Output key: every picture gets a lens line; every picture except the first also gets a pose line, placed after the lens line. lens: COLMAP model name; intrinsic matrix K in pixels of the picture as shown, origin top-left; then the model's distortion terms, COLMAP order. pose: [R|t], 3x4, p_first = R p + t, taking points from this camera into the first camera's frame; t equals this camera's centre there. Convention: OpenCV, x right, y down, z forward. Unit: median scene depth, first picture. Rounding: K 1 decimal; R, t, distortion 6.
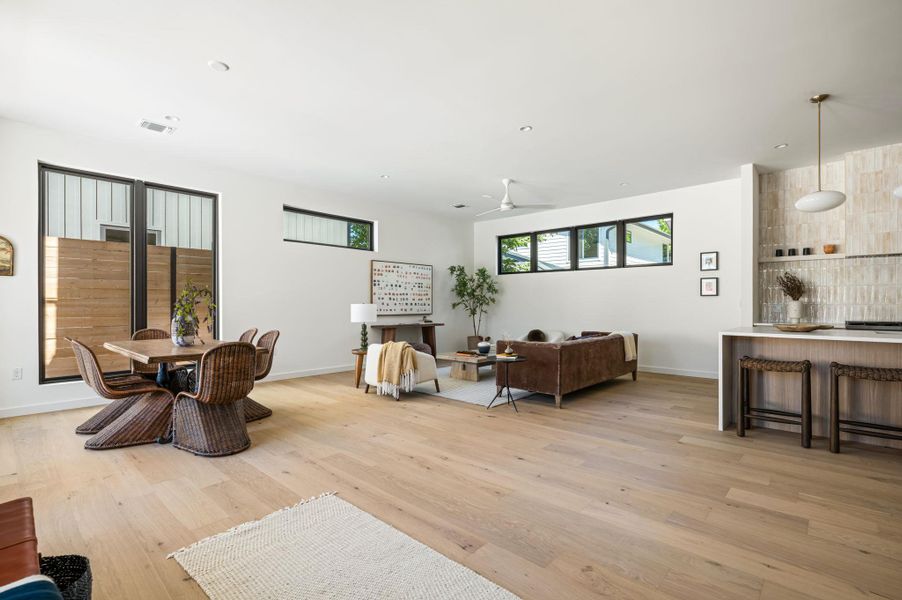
lens RADIAL K [[417.0, 0, 452.5], [0, 417.0, 303.0], [0, 0, 1]] dist [-0.000362, -0.000054]
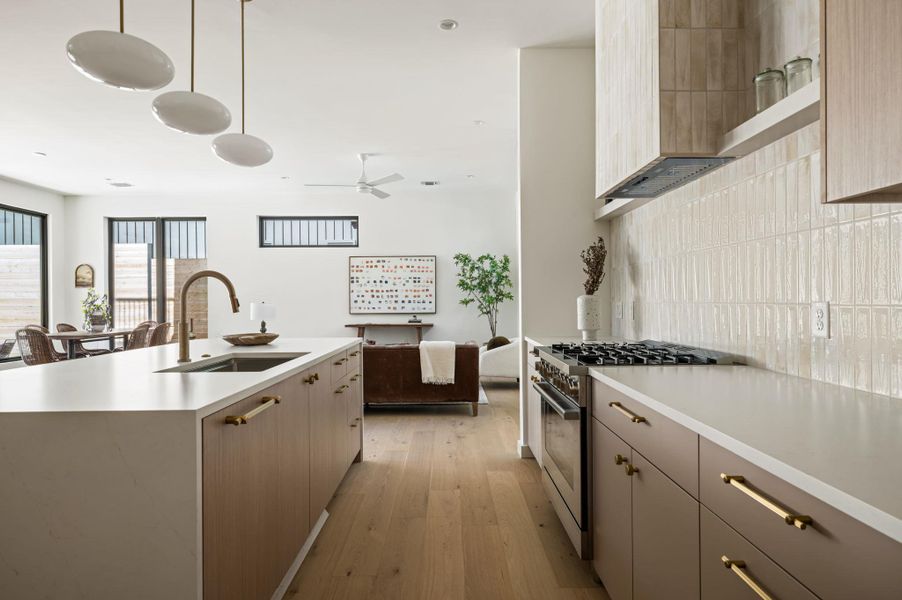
lens RADIAL K [[529.5, 0, 455.7], [0, 529.5, 300.4], [0, 0, 1]] dist [-0.000058, 0.000369]
pose [[0.685577, -0.005111, -0.727982, 1.114438], [0.009678, 0.999951, 0.002094, -0.001687], [0.727936, -0.008481, 0.685593, 0.429675]]
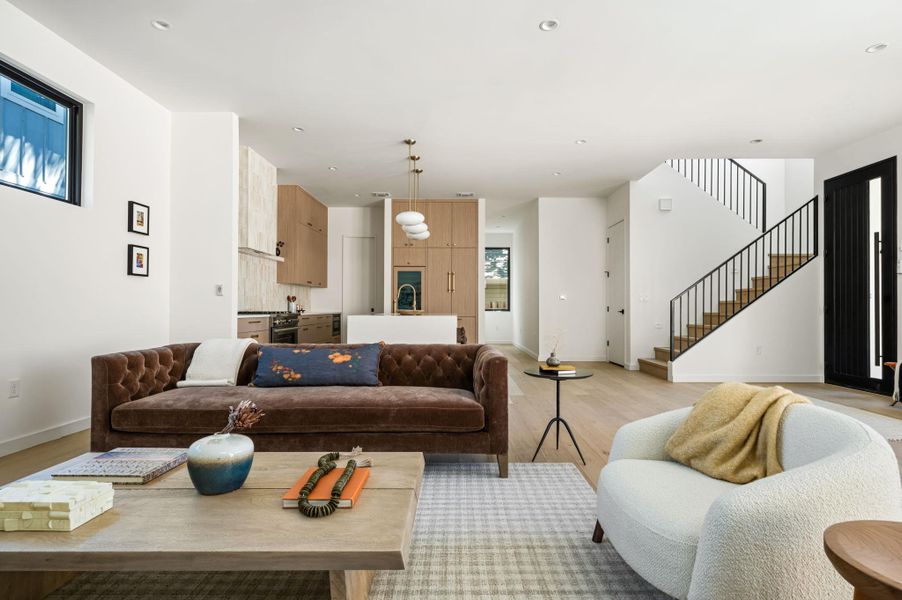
lens RADIAL K [[485.8, 0, 455.7], [0, 485.8, 304.6], [0, 0, 1]] dist [0.002963, 0.001115]
pose [[-0.677938, 0.005245, 0.735100, -0.242265], [-0.003508, 0.999940, -0.010370, 0.033773], [-0.735110, -0.009609, -0.677879, 1.273662]]
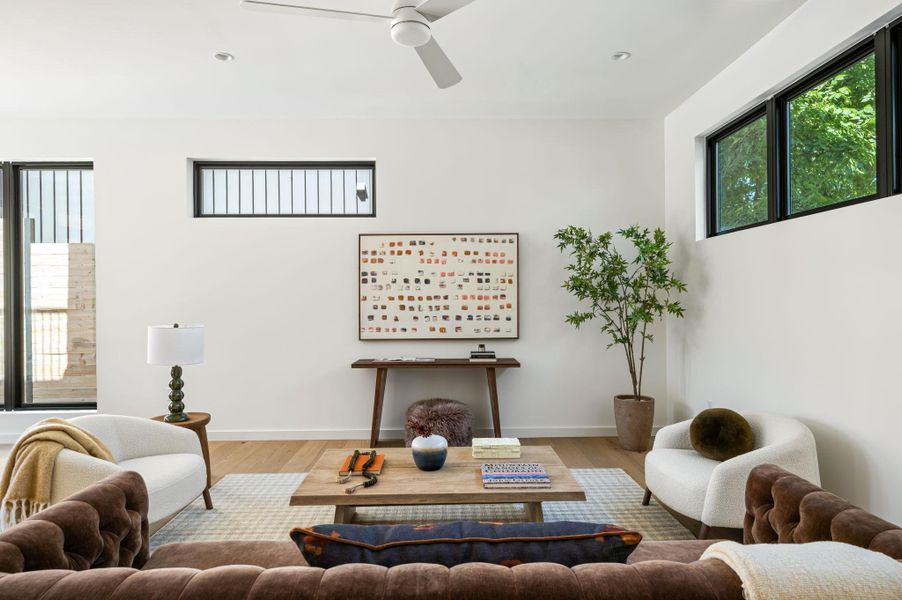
lens RADIAL K [[529.5, 0, 455.7], [0, 529.5, 300.4], [0, 0, 1]] dist [-0.000058, 0.000369]
pose [[0.690636, -0.004908, -0.723186, 0.475394], [0.009461, 0.999953, 0.002248, -0.025887], [0.723141, -0.008395, 0.690650, 0.803459]]
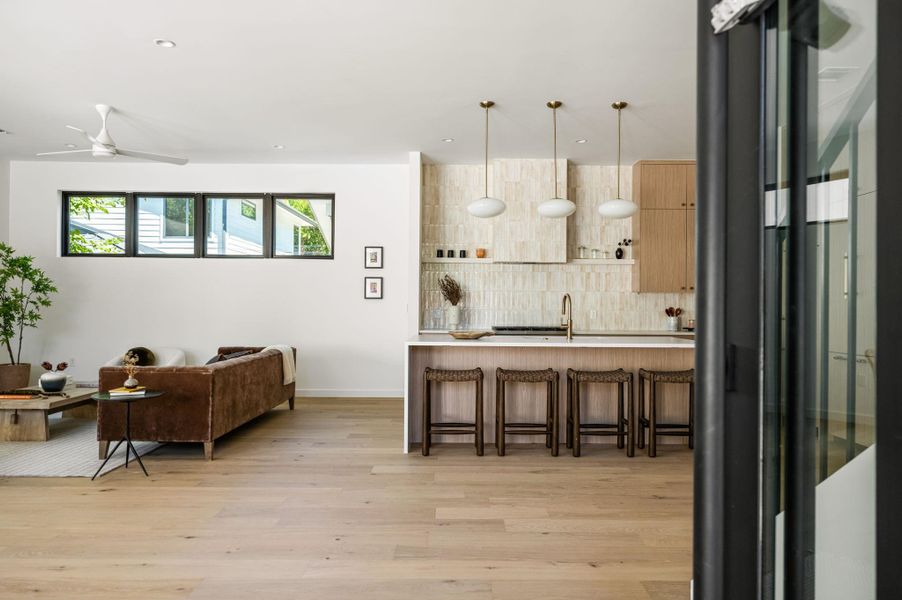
lens RADIAL K [[613.6, 0, 453.1], [0, 613.6, 303.9], [0, 0, 1]] dist [0.004009, 0.000910]
pose [[0.738810, 0.007585, 0.673871, -0.105820], [-0.008146, 0.999964, -0.002324, -0.006136], [-0.673864, -0.003772, 0.738846, -0.019579]]
